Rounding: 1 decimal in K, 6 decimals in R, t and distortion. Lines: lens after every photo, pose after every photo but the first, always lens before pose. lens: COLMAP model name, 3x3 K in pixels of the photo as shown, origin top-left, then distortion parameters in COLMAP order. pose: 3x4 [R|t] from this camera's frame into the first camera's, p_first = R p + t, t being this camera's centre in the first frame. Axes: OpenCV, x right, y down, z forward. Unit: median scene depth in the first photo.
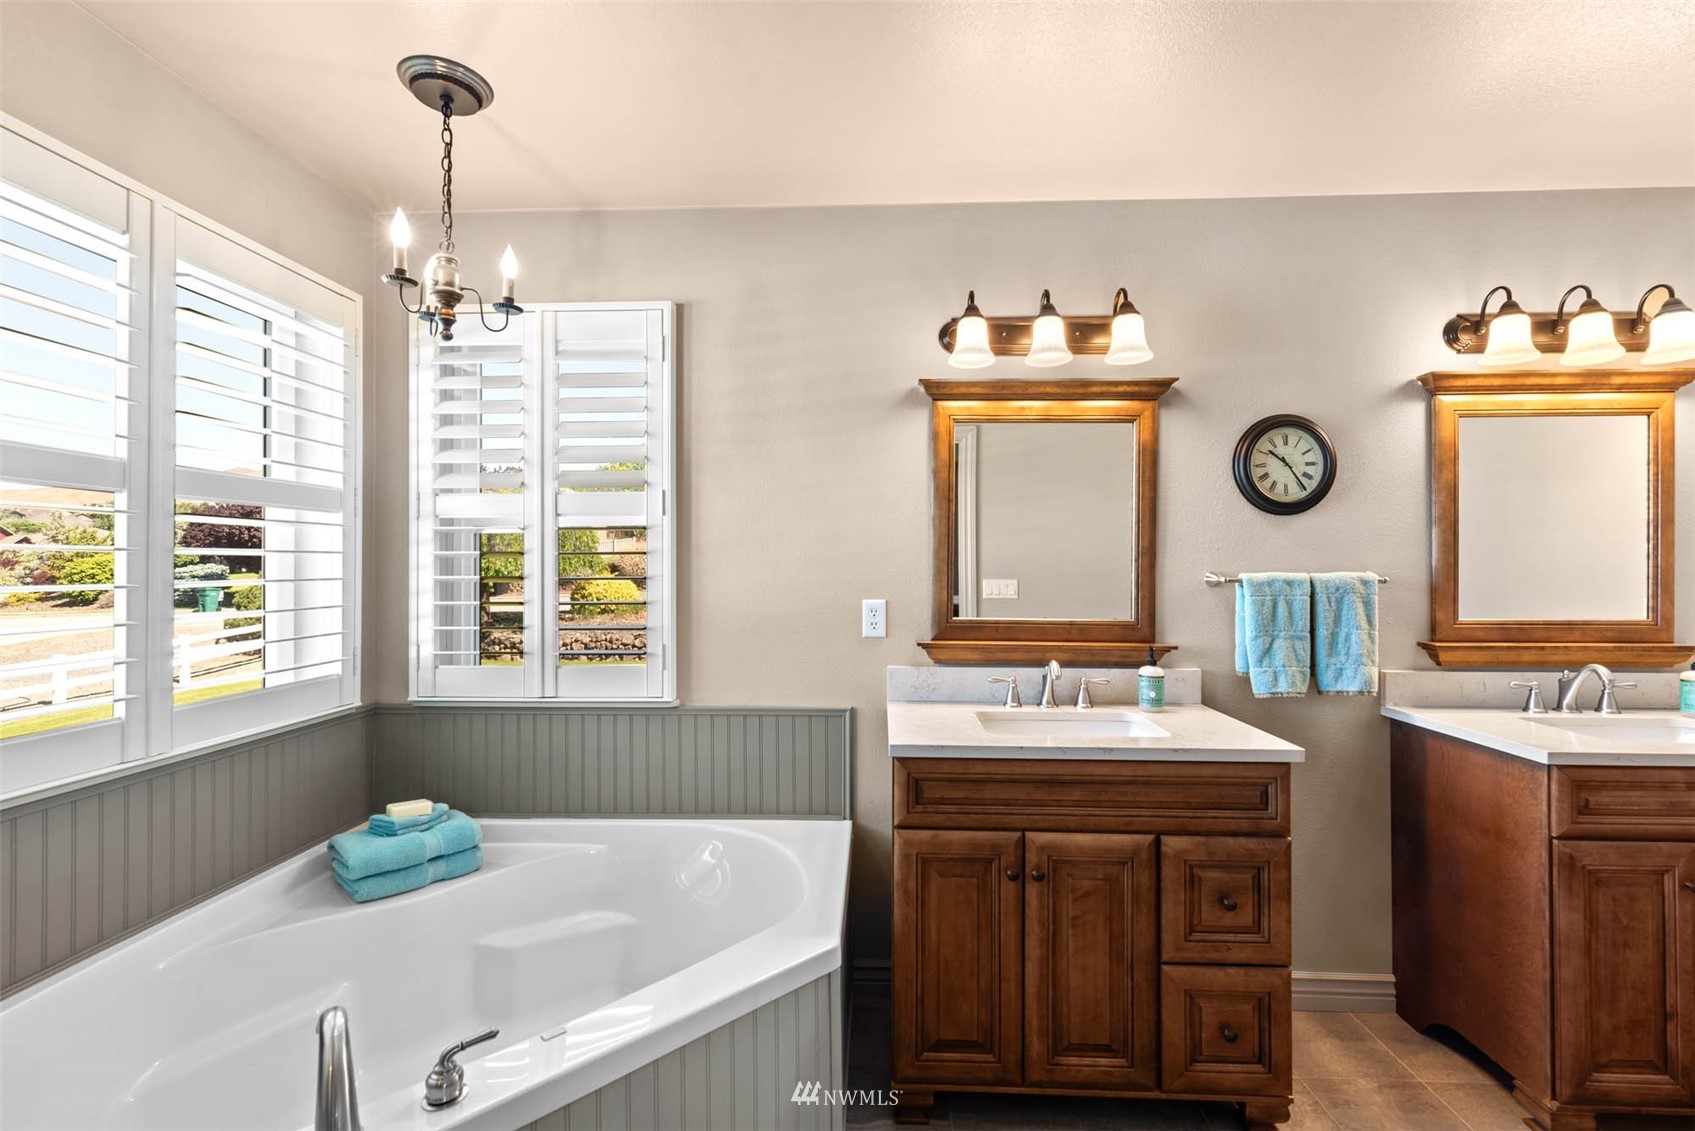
lens RADIAL K [[759.9, 0, 854.7], [0, 759.9, 562.3], [0, 0, 1]] dist [0.001335, 0.000042]
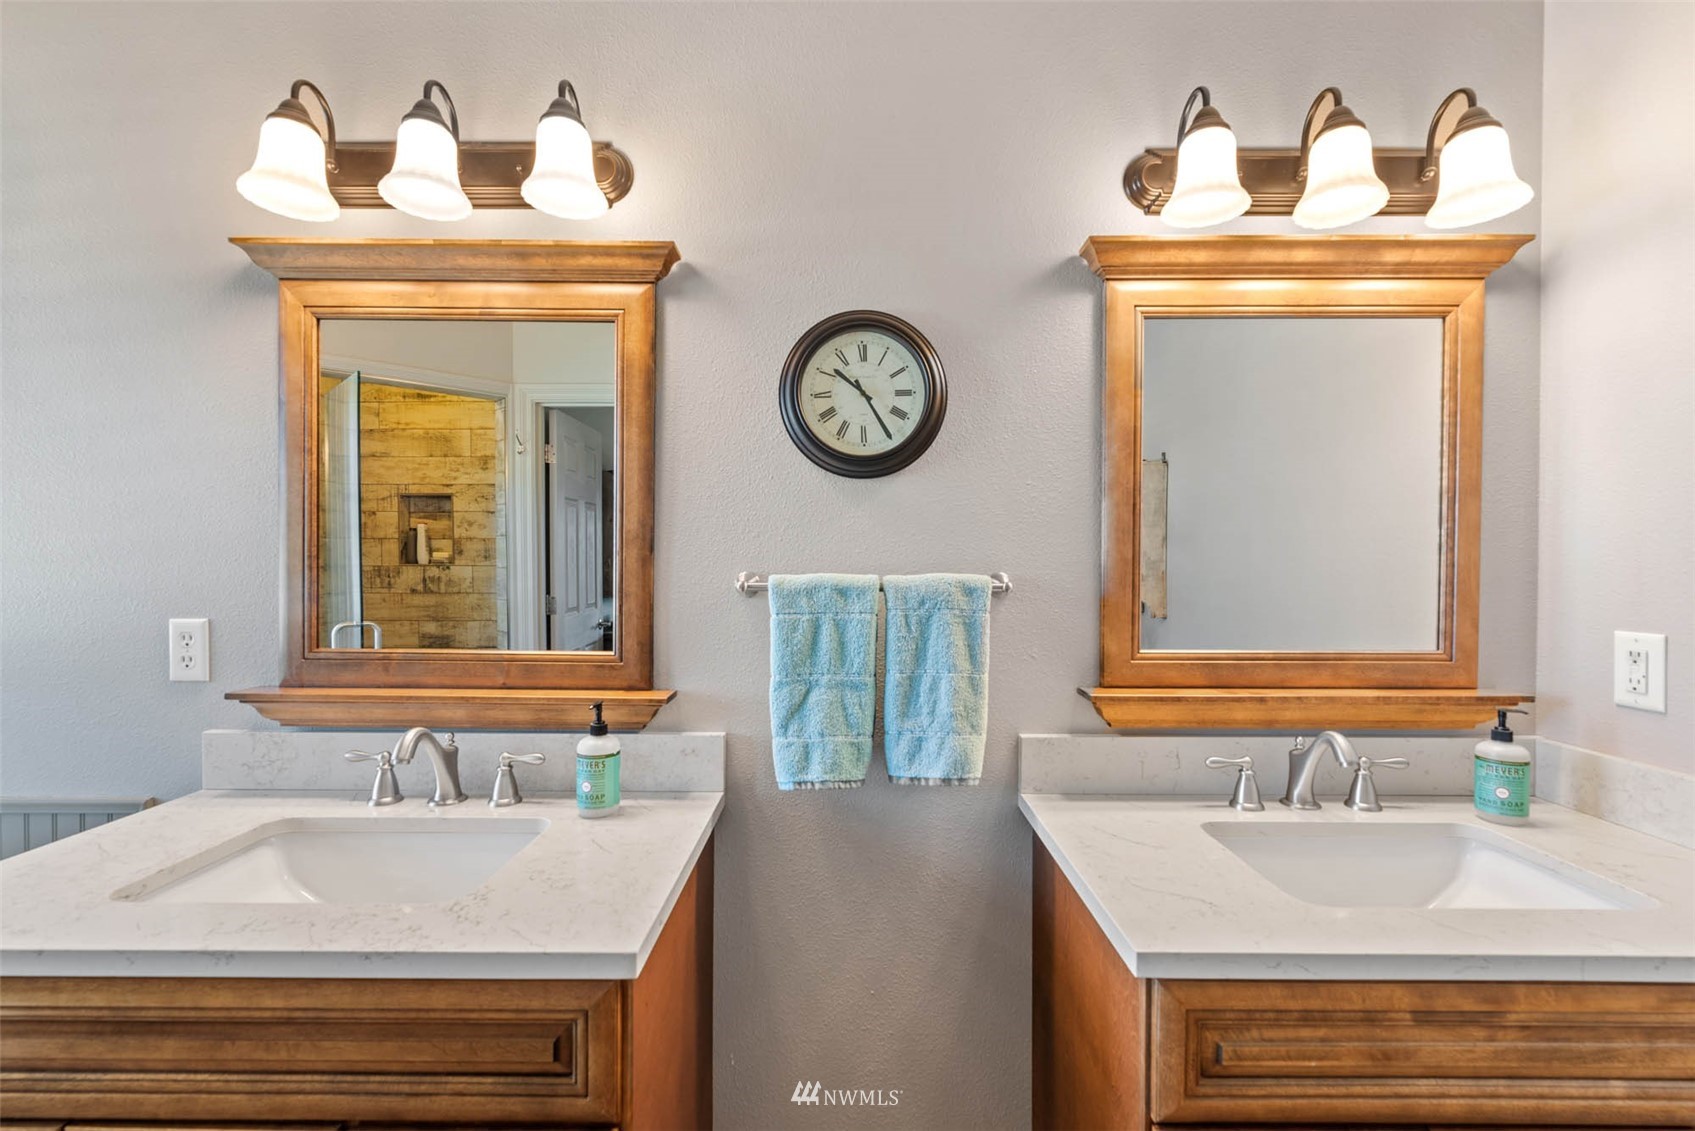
lens RADIAL K [[759.9, 0, 854.7], [0, 759.9, 562.3], [0, 0, 1]] dist [0.001335, 0.000042]
pose [[0.999250, 0.001639, 0.038695, 0.559347], [-0.002073, 0.999935, 0.011178, -0.002035], [-0.038675, -0.011250, 0.999189, 0.414572]]
